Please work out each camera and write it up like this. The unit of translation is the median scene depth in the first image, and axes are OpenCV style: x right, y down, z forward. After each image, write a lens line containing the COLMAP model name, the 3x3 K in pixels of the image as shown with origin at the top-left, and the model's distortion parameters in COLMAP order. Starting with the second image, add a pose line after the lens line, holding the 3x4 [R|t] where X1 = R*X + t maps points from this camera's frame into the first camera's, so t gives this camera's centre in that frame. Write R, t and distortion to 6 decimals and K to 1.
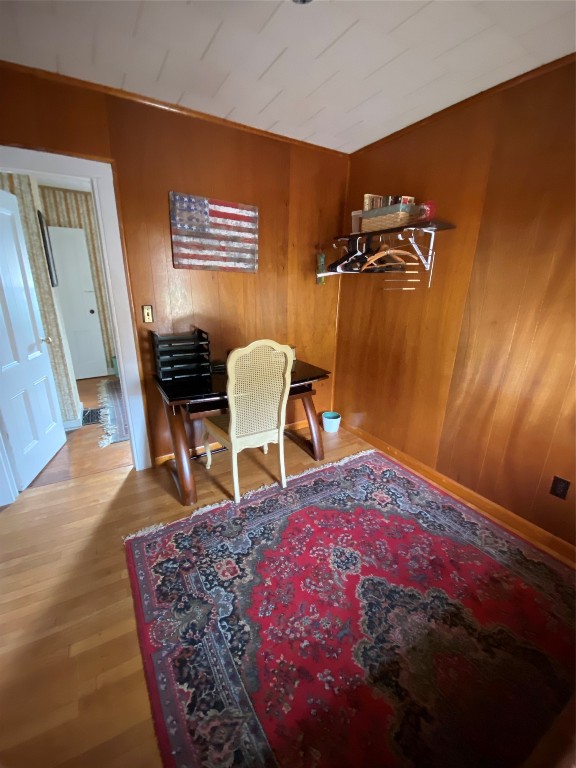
lens RADIAL K [[315.6, 0, 287.3], [0, 315.6, 381.5], [0, 0, 1]] dist [0.008331, -0.015341]
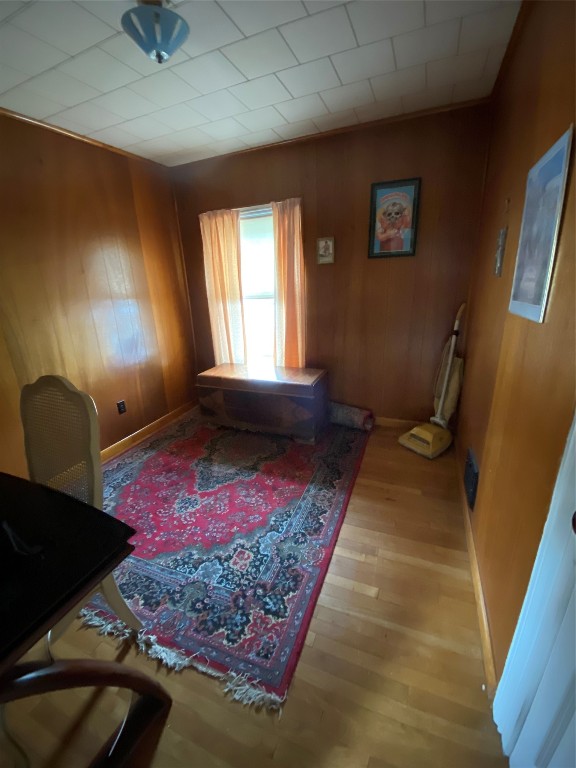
lens RADIAL K [[315.6, 0, 287.3], [0, 315.6, 381.5], [0, 0, 1]] dist [0.008331, -0.015341]
pose [[-0.595957, -0.233326, 0.768371, -0.961942], [0.273786, 0.840485, 0.467575, -0.337157], [-0.754902, 0.489024, -0.437012, 1.093194]]
